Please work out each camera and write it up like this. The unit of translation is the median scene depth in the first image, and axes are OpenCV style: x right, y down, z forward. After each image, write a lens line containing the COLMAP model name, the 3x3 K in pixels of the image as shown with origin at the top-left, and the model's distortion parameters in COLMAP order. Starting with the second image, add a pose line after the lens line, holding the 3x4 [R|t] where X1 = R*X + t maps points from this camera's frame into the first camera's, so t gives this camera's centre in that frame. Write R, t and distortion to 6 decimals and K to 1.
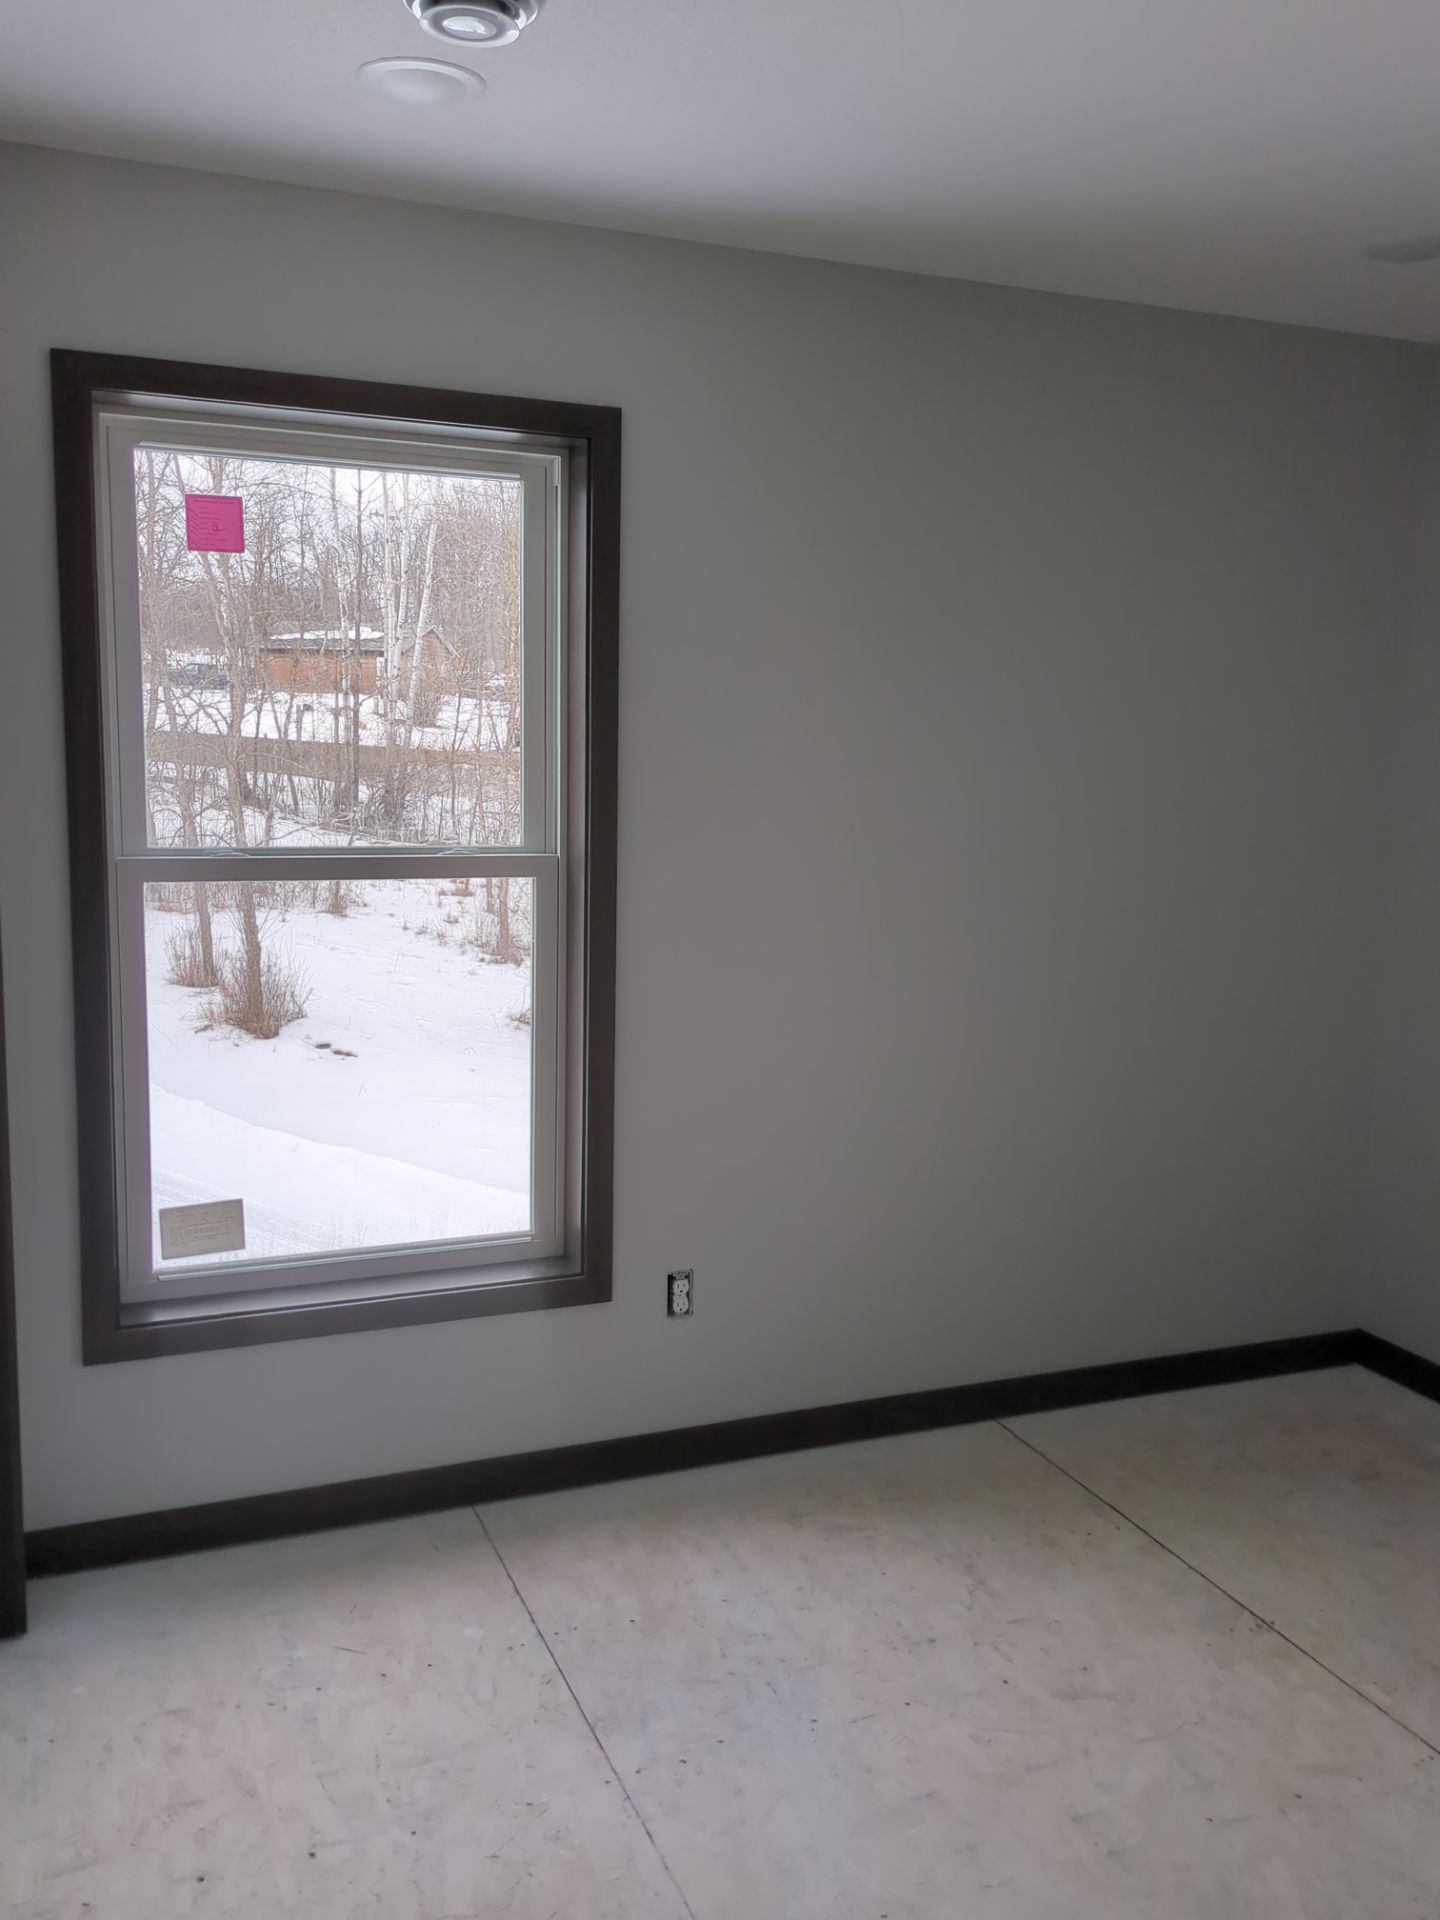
lens RADIAL K [[1639.0, 0, 720.0], [0, 1639.0, 960.0], [0, 0, 1]] dist [-0.000867, 0.003070]
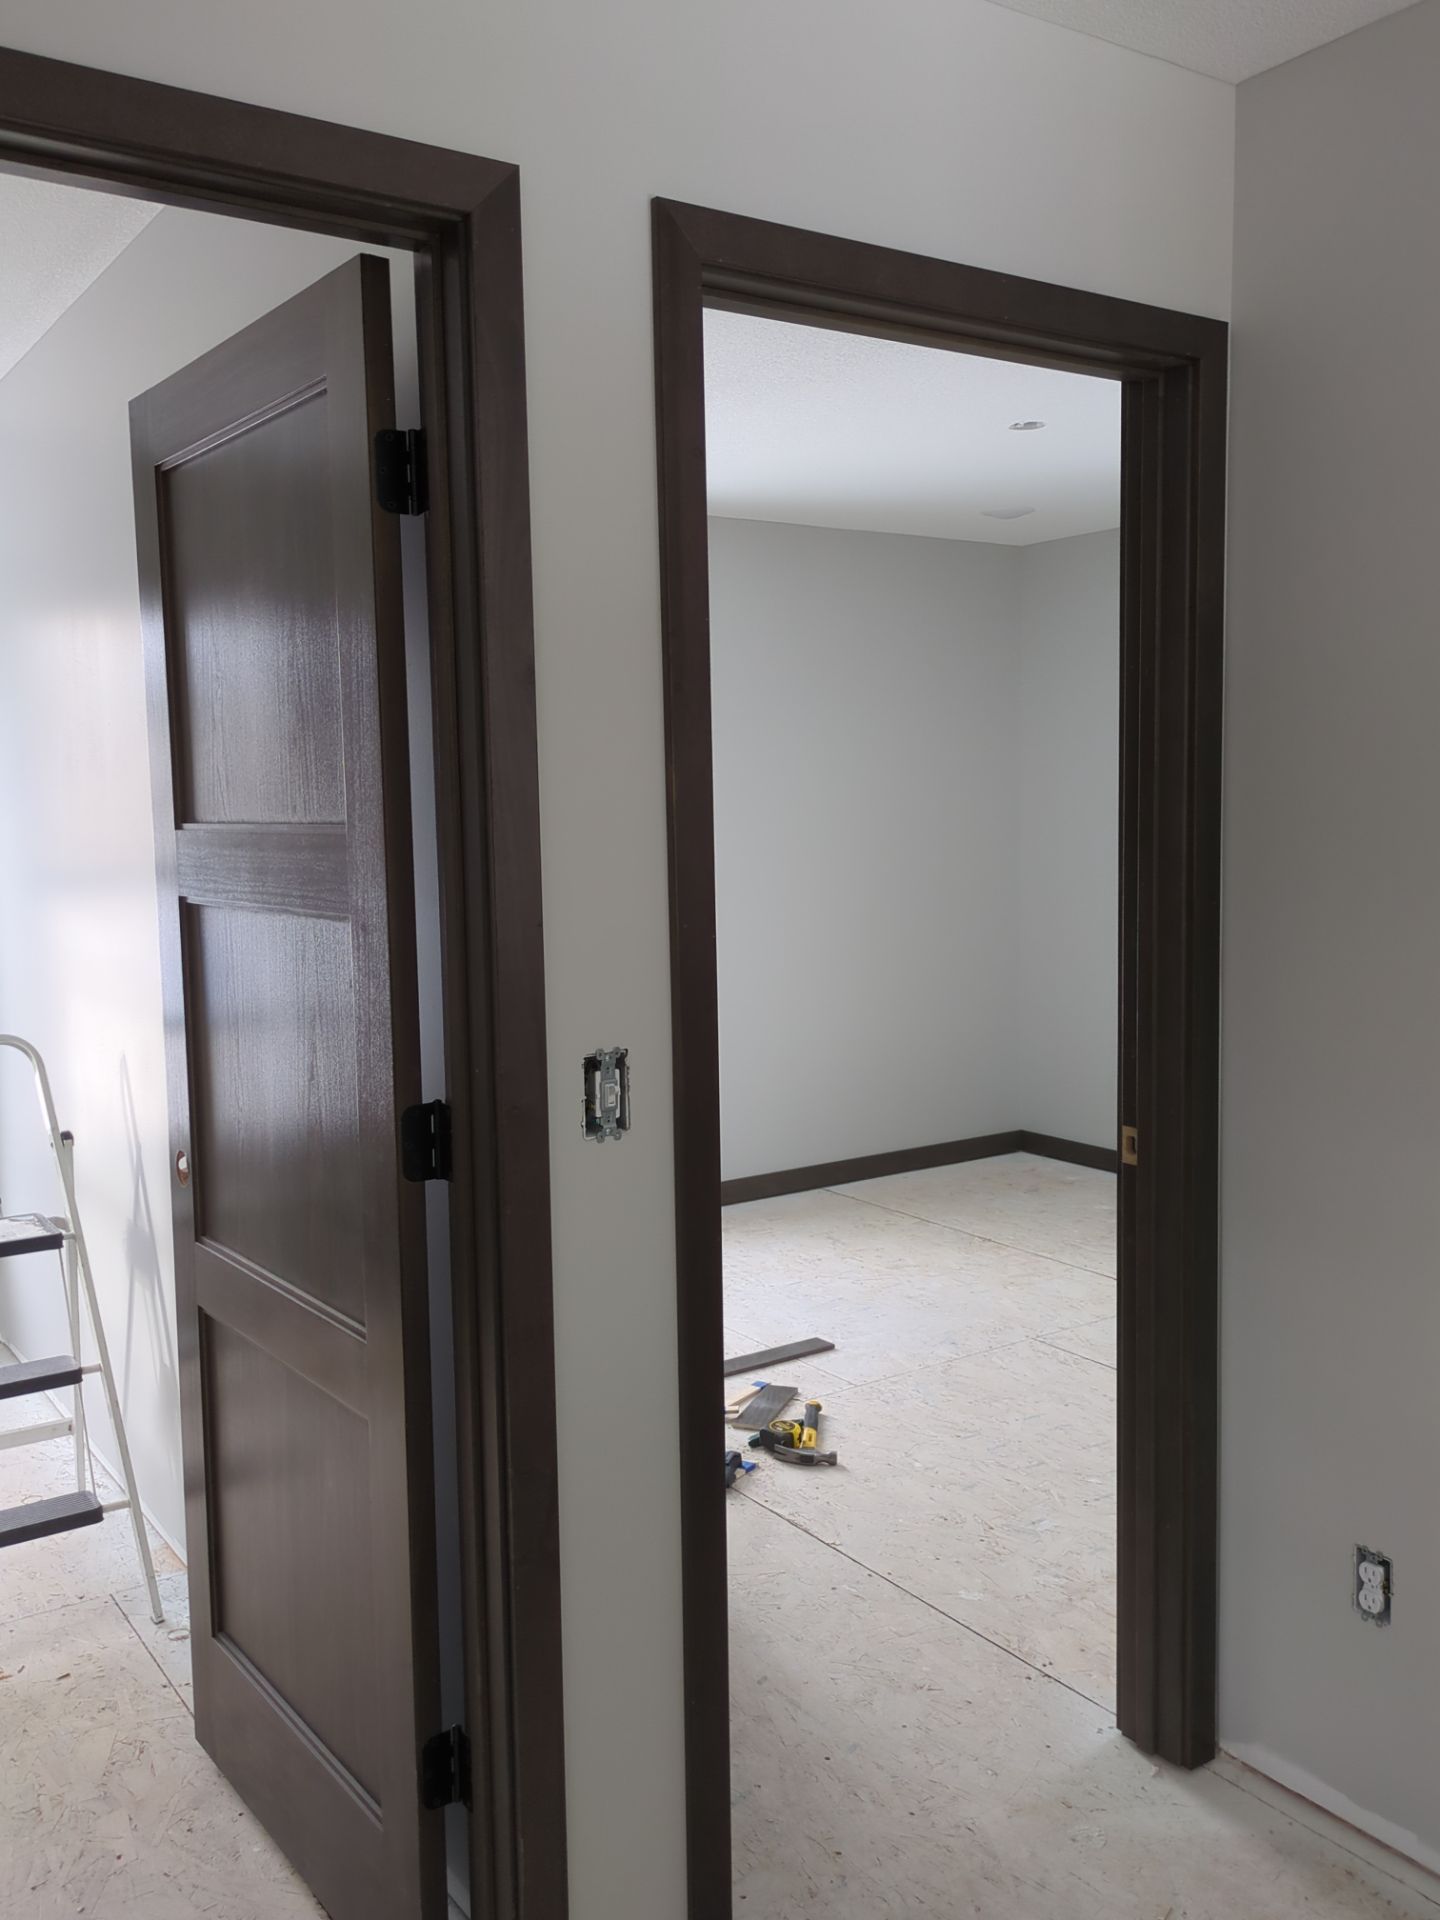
lens RADIAL K [[1639.0, 0, 720.0], [0, 1639.0, 960.0], [0, 0, 1]] dist [-0.000867, 0.003070]
pose [[0.975909, -0.064329, 0.208481, -0.339738], [0.072218, 0.996924, -0.030441, 0.120378], [-0.205881, 0.044764, 0.977553, -0.794953]]
